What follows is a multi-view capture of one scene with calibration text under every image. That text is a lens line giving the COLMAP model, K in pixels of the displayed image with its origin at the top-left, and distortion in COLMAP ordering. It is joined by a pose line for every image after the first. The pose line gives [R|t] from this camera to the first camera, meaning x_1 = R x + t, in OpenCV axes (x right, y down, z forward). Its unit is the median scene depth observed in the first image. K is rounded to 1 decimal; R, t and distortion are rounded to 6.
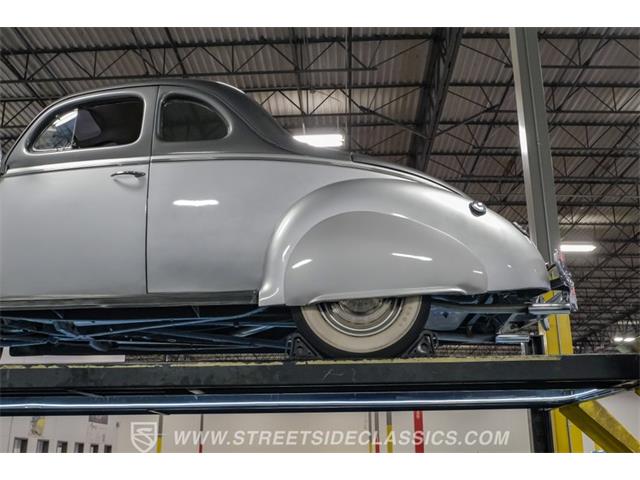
lens RADIAL K [[650.8, 0, 319.7], [0, 650.8, 232.2], [0, 0, 1]] dist [-0.004915, -0.004661]
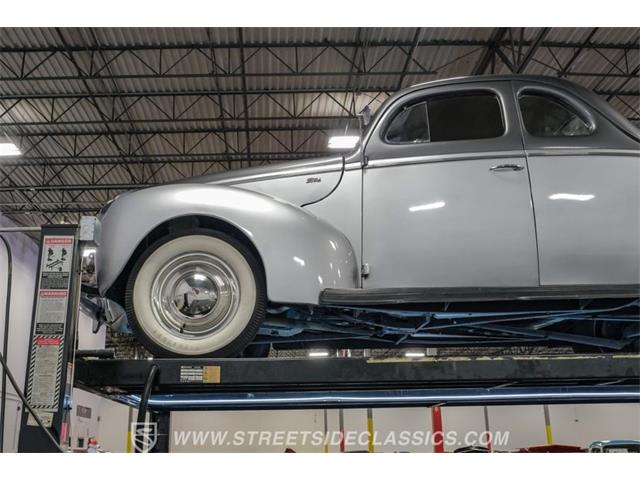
lens RADIAL K [[636.3, 0, 320.6], [0, 636.3, 228.9], [0, 0, 1]] dist [-0.012260, -0.010395]
pose [[0.998926, 0.010932, 0.045016, -0.138766], [-0.010675, 0.999925, -0.005929, 0.003247], [-0.045078, 0.005442, 0.998969, 0.006837]]
